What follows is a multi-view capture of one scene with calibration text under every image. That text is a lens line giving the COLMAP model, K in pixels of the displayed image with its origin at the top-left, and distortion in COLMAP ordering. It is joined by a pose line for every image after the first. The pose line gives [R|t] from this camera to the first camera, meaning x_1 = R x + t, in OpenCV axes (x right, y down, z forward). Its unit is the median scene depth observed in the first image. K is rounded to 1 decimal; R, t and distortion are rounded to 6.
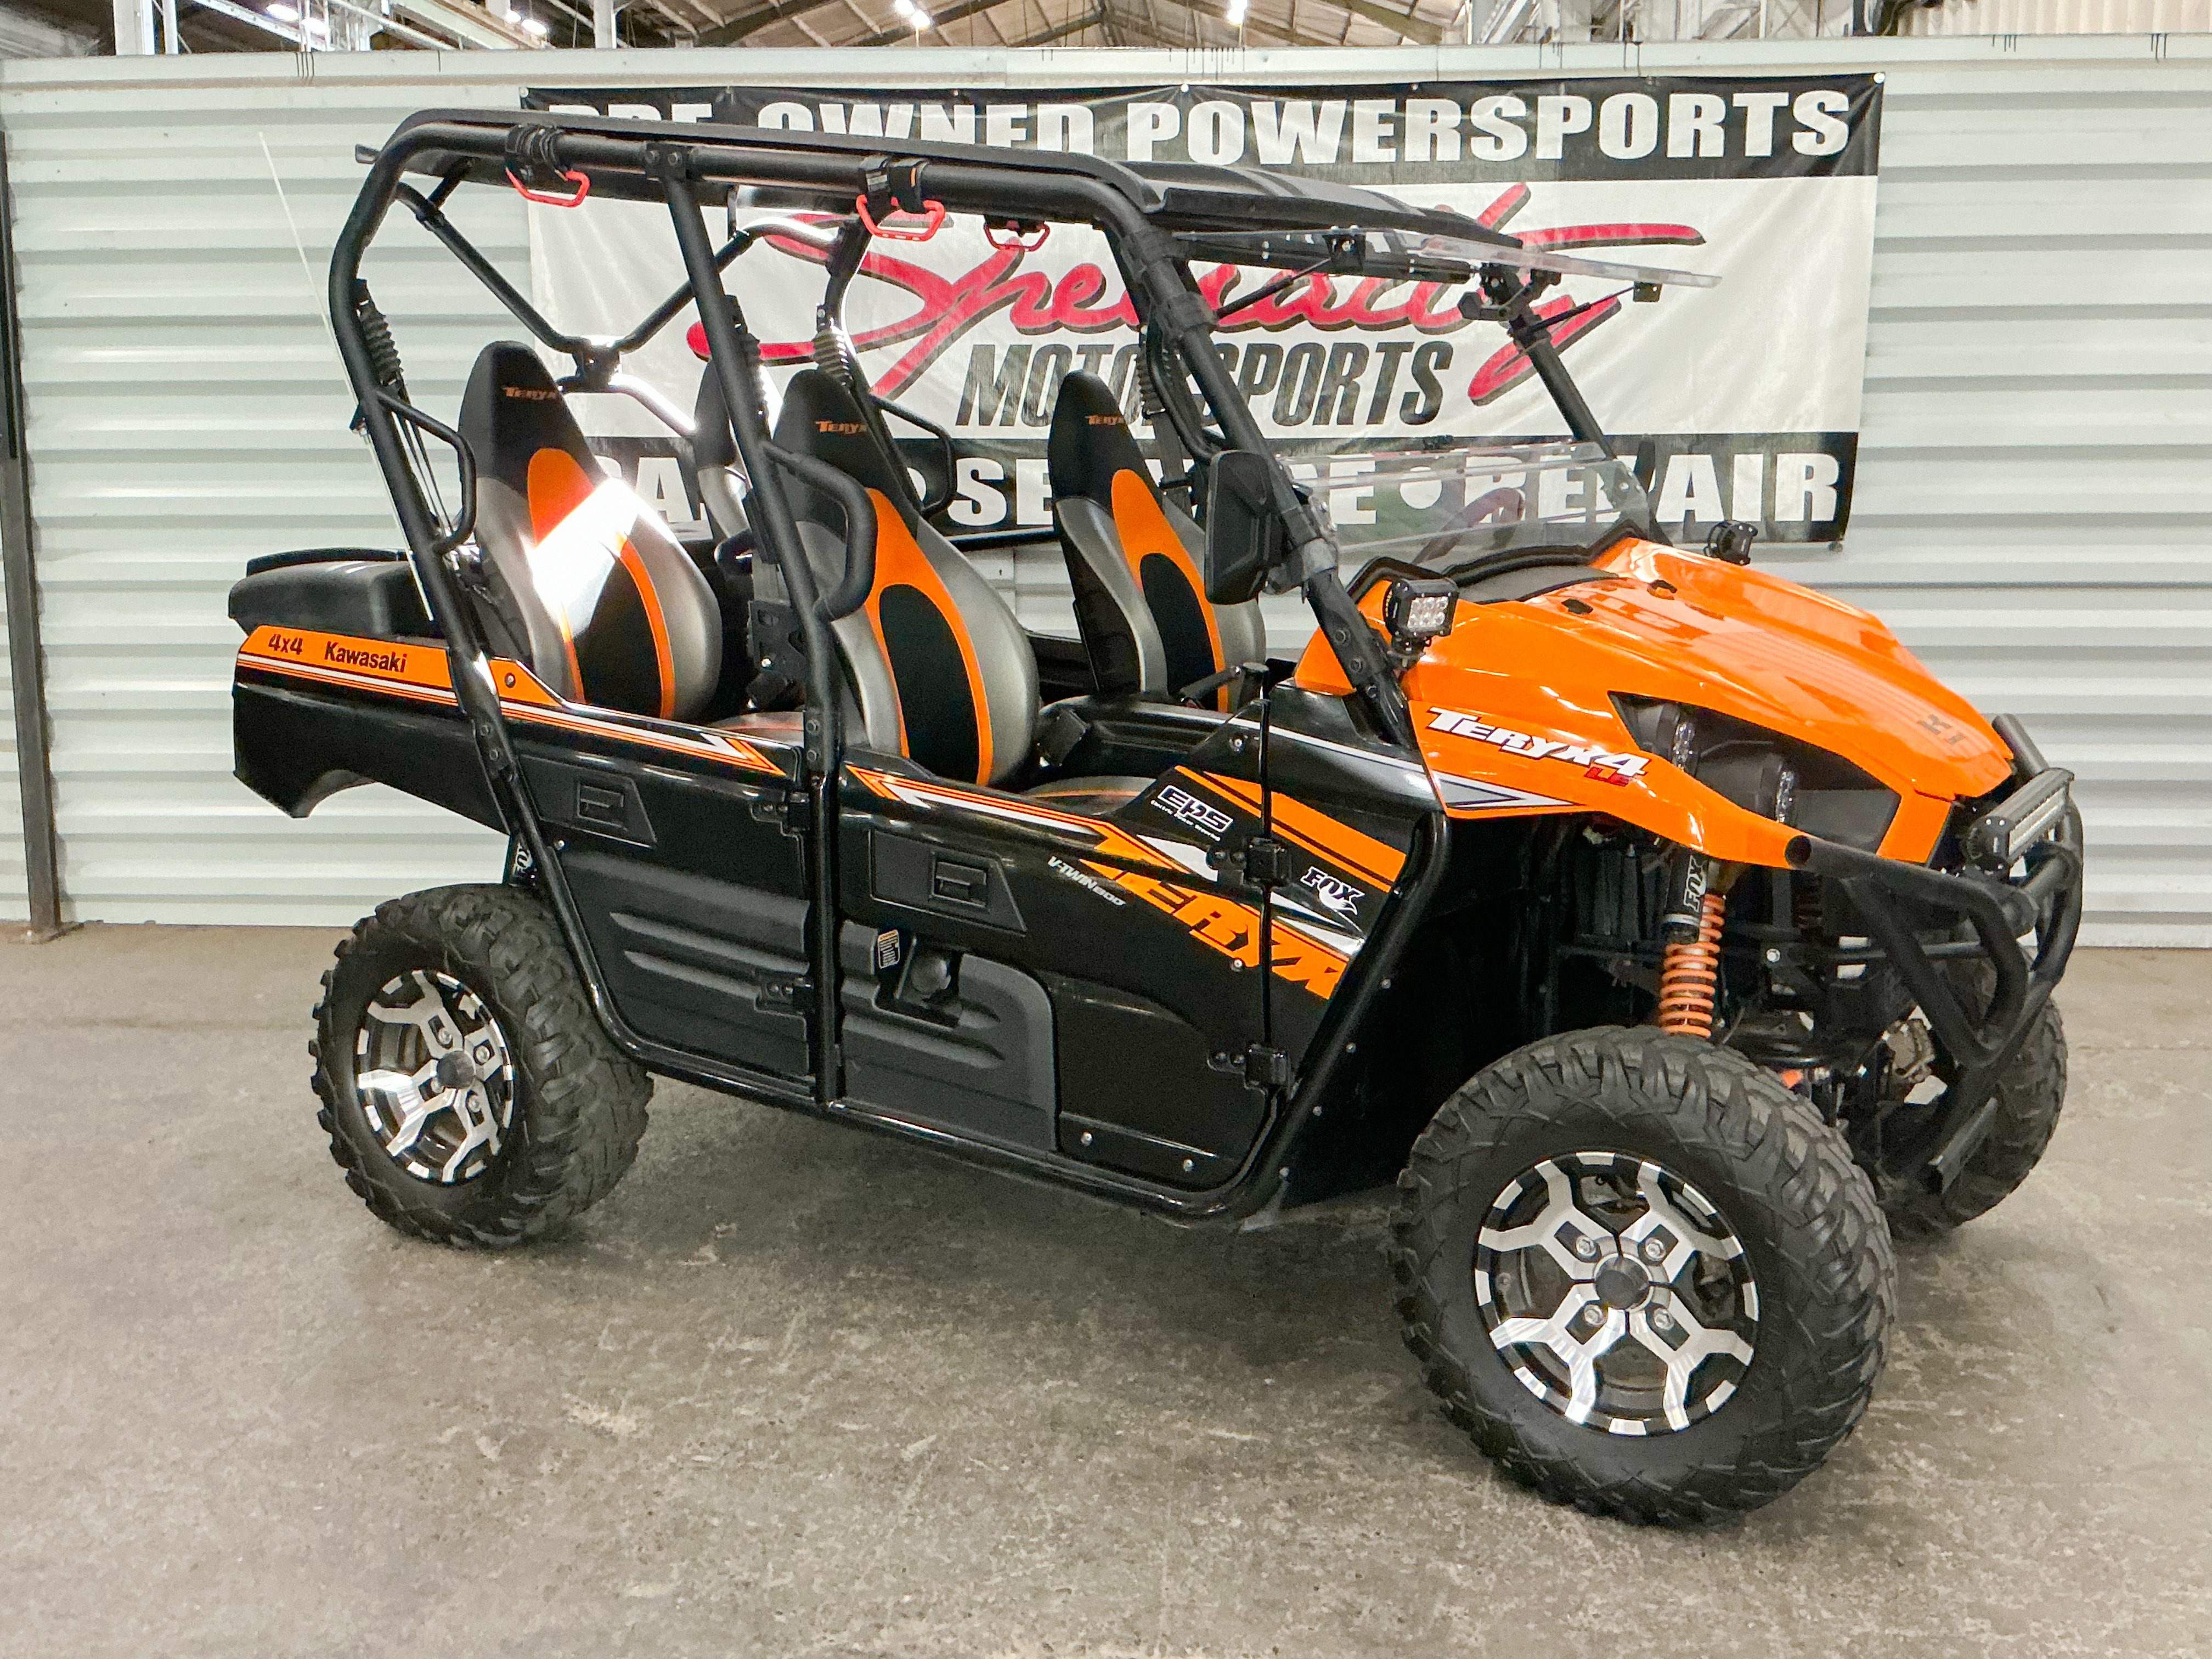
lens RADIAL K [[2287.6, 0, 1105.9], [0, 2287.6, 823.1], [0, 0, 1]] dist [0.160038, -0.352045]
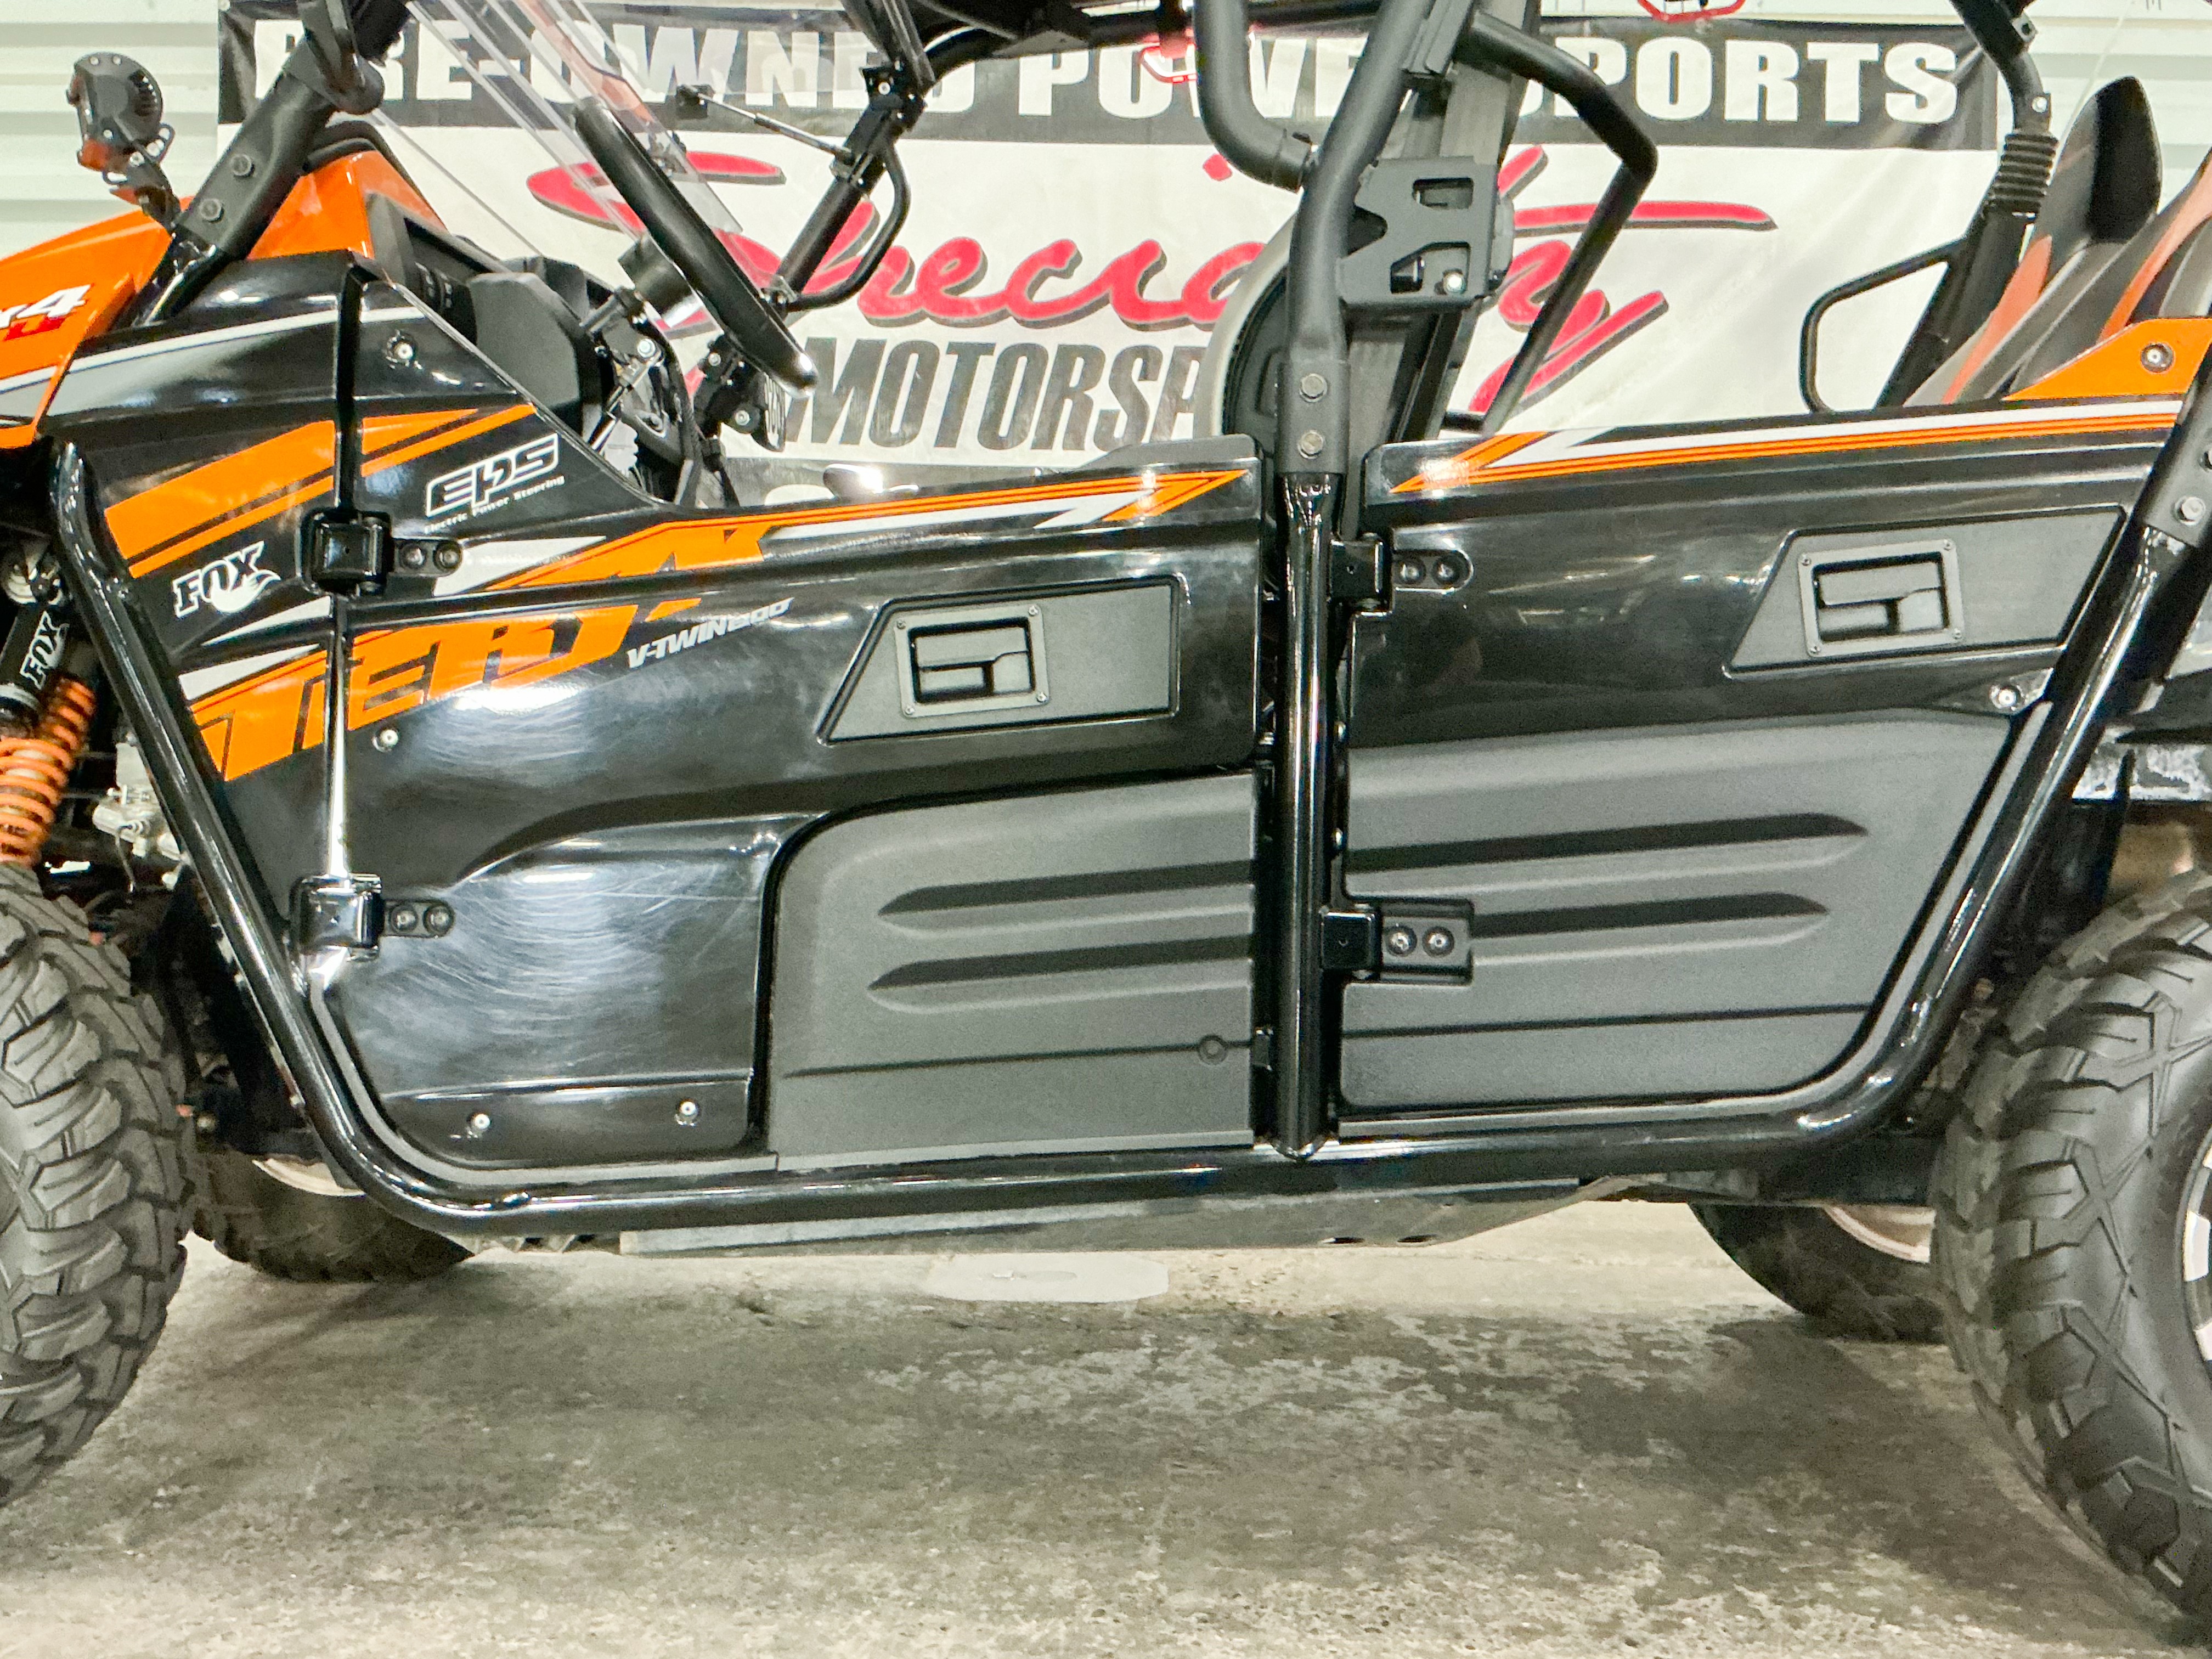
lens RADIAL K [[2237.1, 0, 1100.5], [0, 2237.1, 830.5], [0, 0, 1]] dist [0.151922, -0.330493]
pose [[0.998990, 0.023498, 0.038310, 0.021794], [-0.016342, 0.984004, -0.177398, 0.128929], [-0.041865, 0.176592, 0.983393, 0.510029]]
